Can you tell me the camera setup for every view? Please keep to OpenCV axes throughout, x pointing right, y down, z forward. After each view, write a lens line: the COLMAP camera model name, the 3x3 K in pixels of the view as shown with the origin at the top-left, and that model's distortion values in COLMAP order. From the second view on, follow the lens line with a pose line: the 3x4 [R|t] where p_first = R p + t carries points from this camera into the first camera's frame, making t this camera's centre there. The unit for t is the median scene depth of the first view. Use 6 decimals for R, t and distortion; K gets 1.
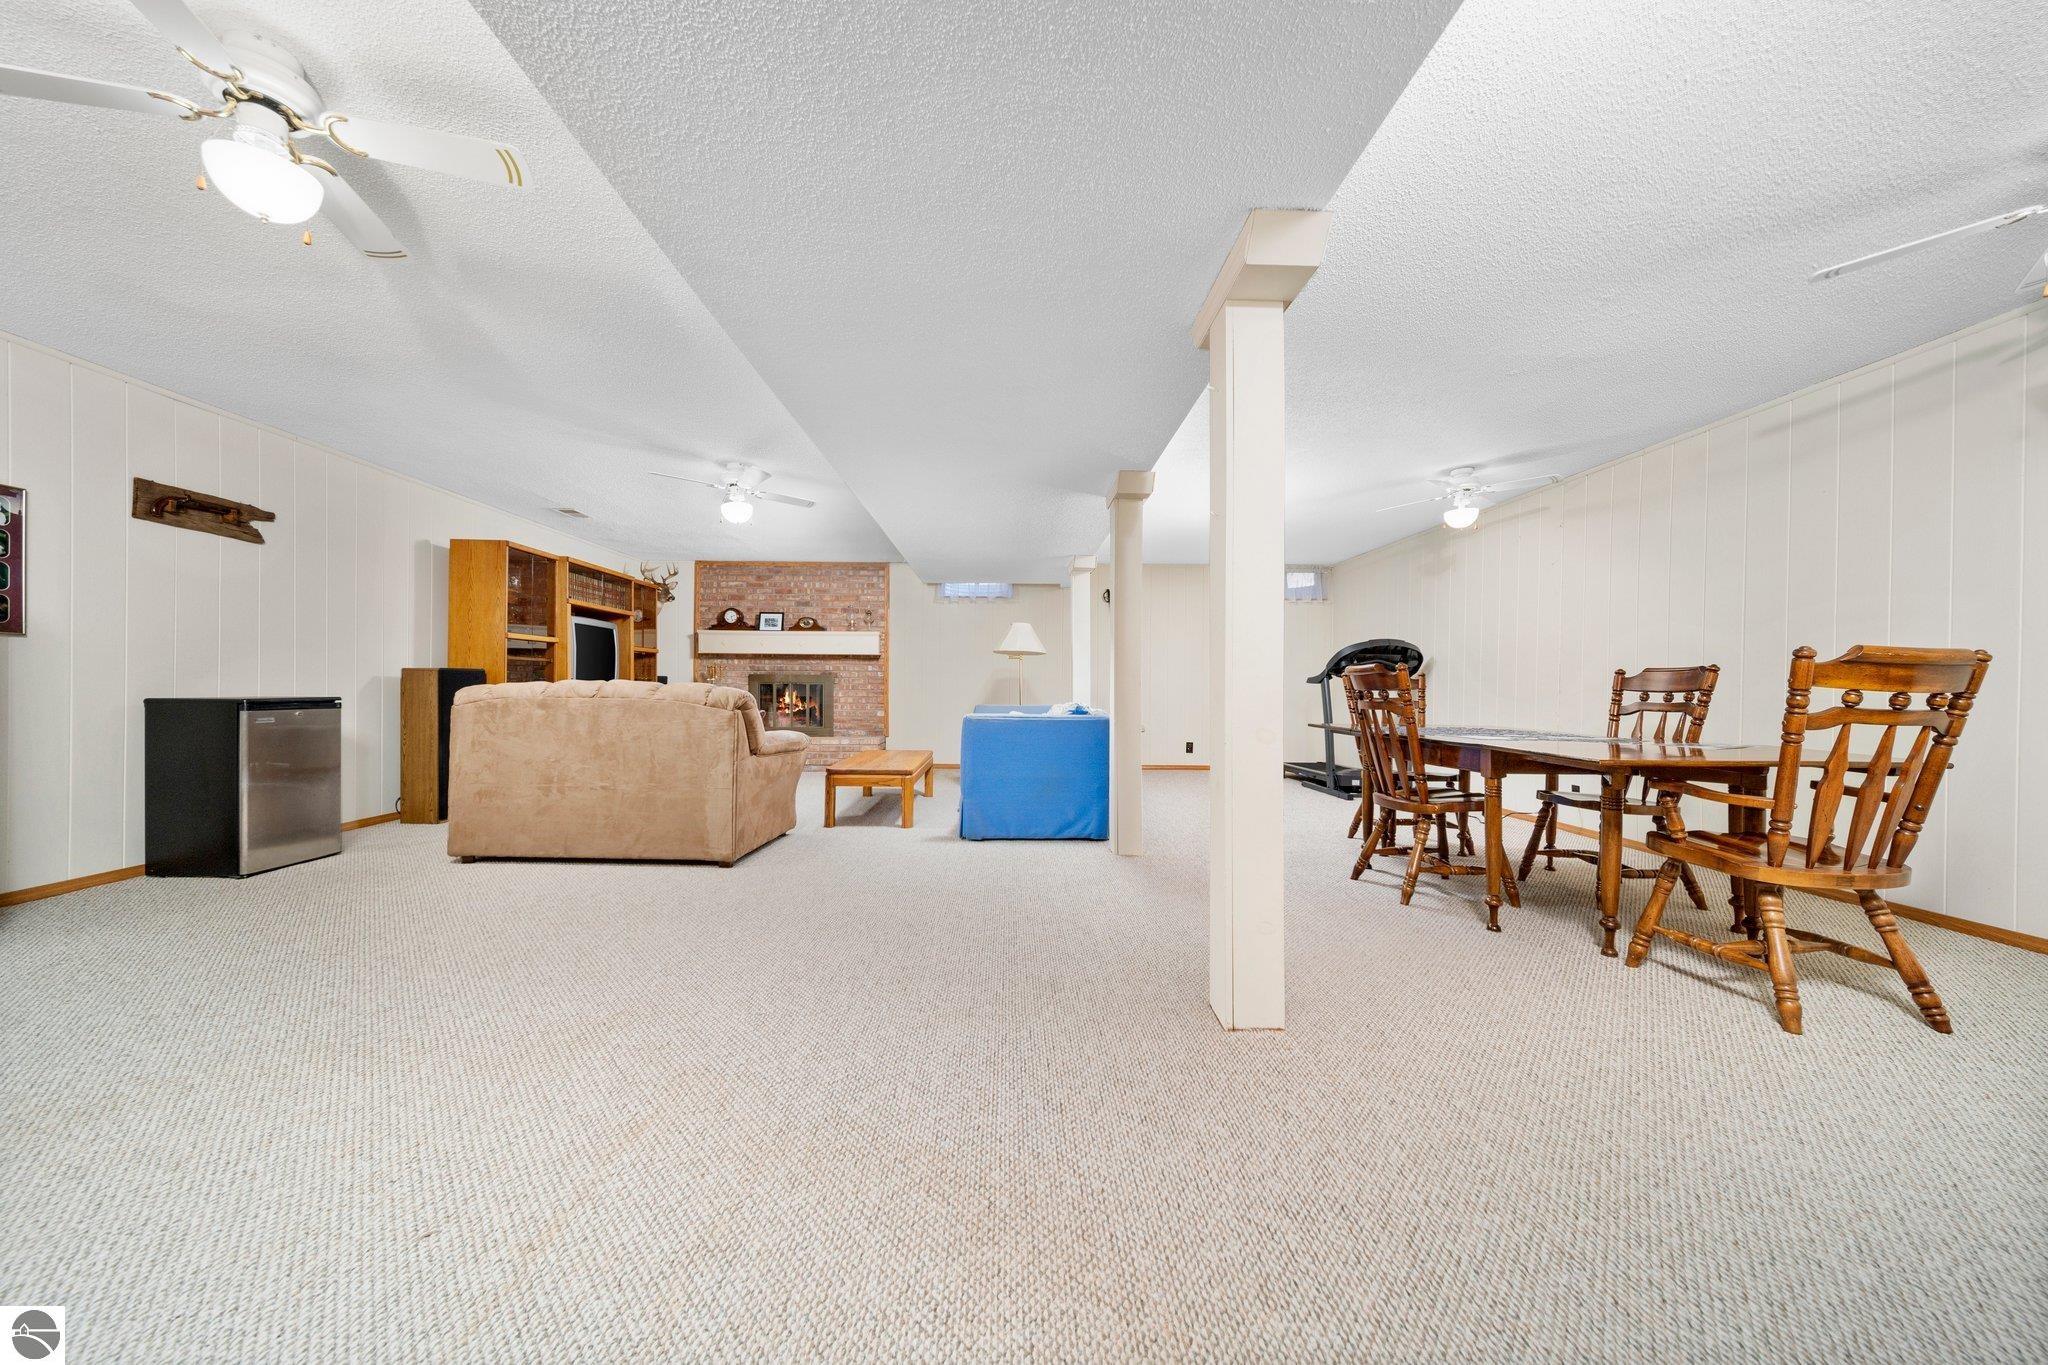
lens RADIAL K [[786.7, 0, 1024.5], [0, 786.7, 686.4], [0, 0, 1]] dist [0.000180, 0.000008]
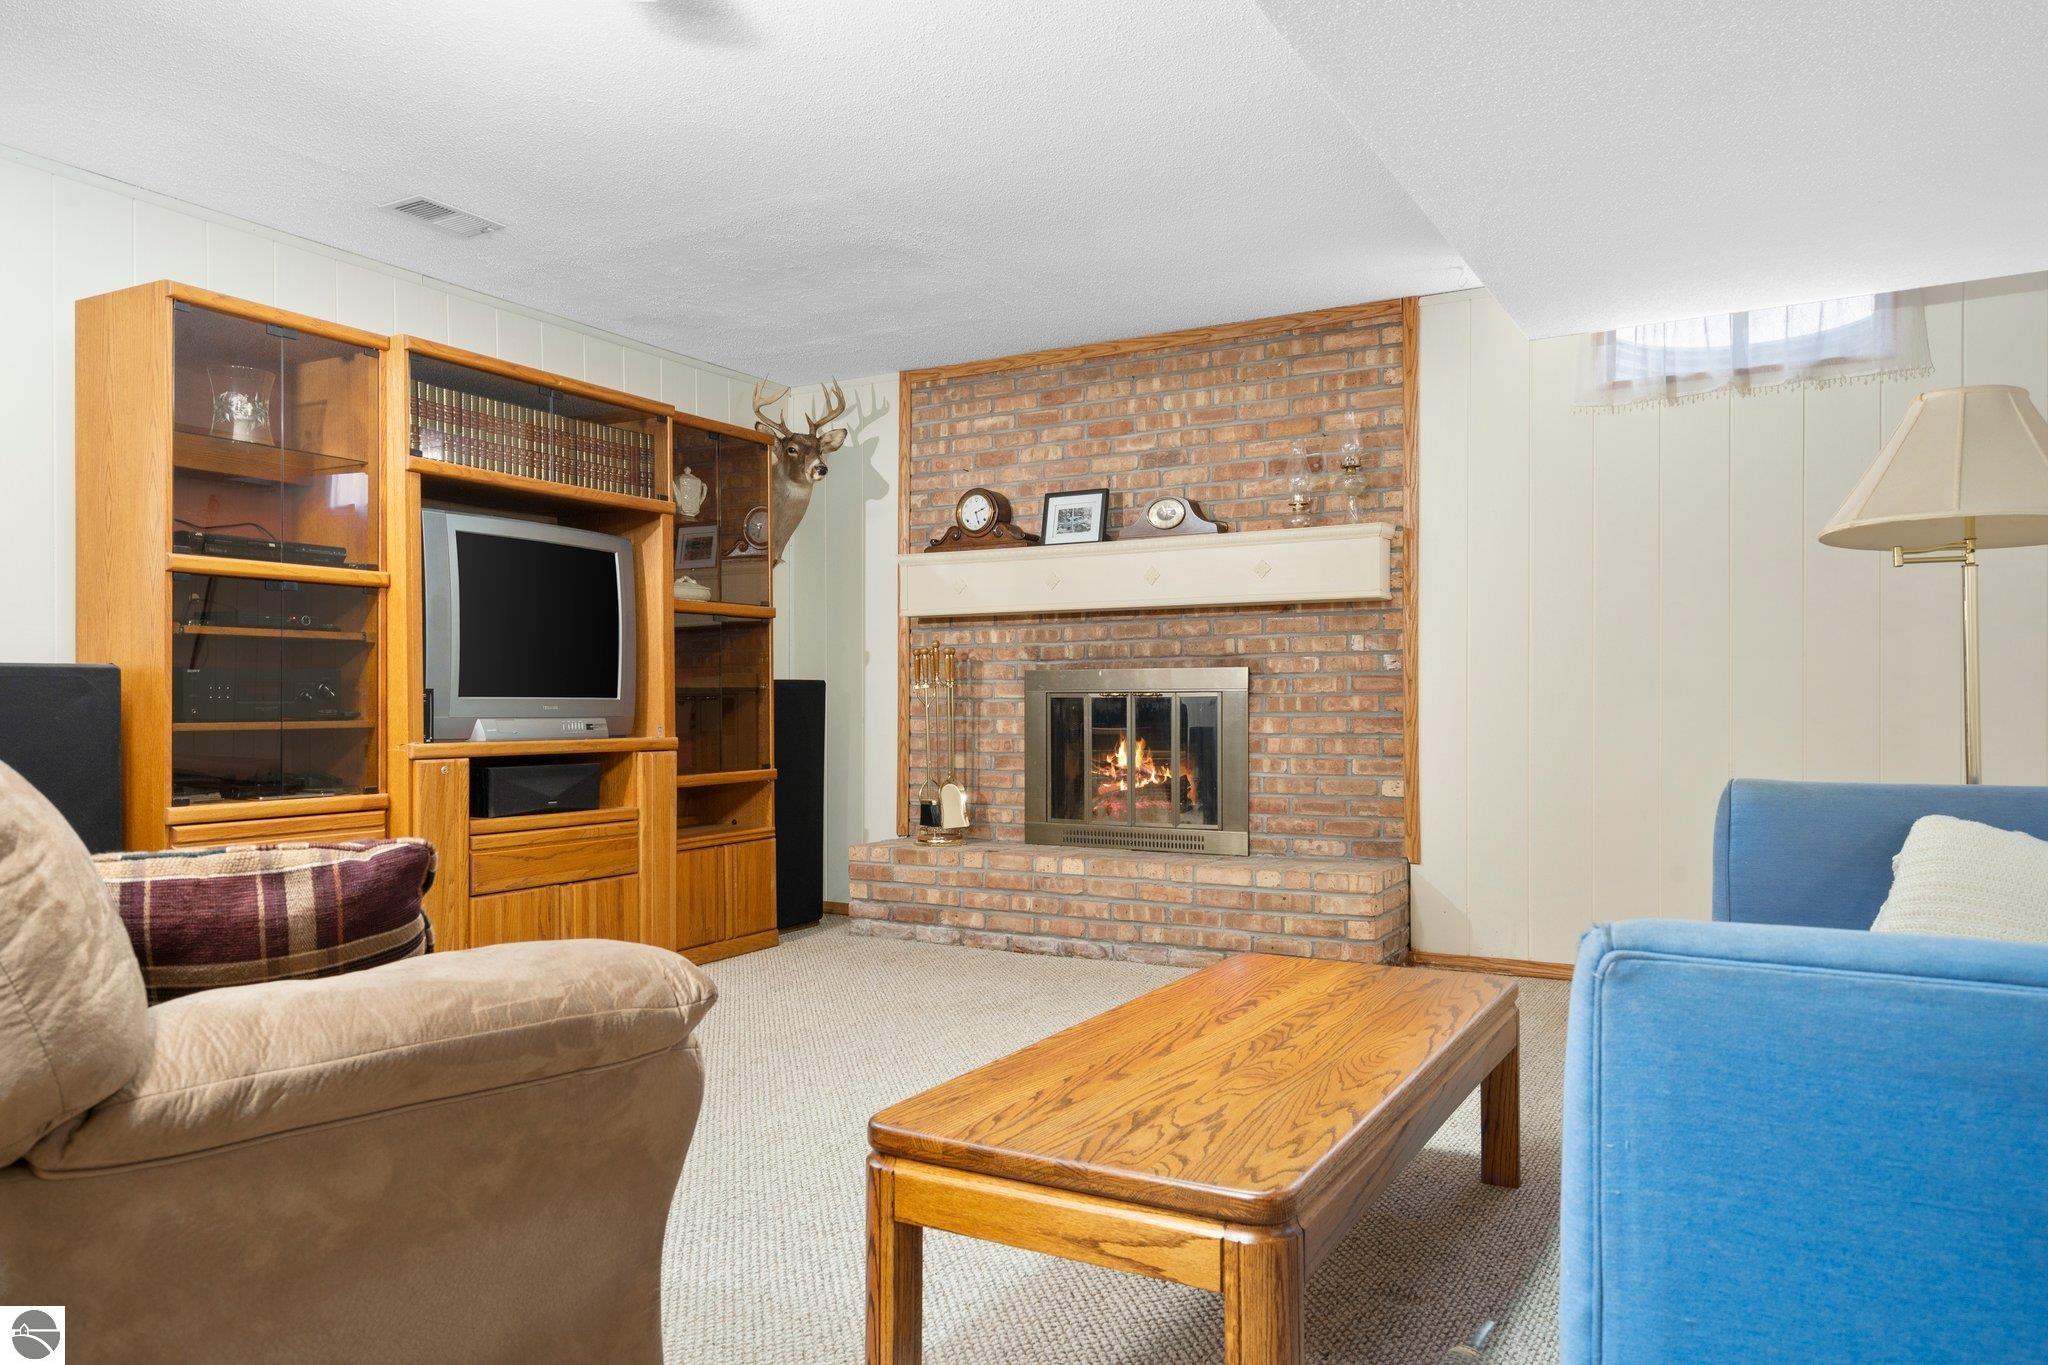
lens RADIAL K [[1413.3, 0, 1025.7], [0, 1413.3, 695.8], [0, 0, 1]] dist [0.009636, 0.000727]
pose [[0.860734, -0.012523, -0.508901, -0.023688], [0.010508, 0.999921, -0.006833, 0.000348], [0.508946, 0.000534, 0.860798, 0.450005]]
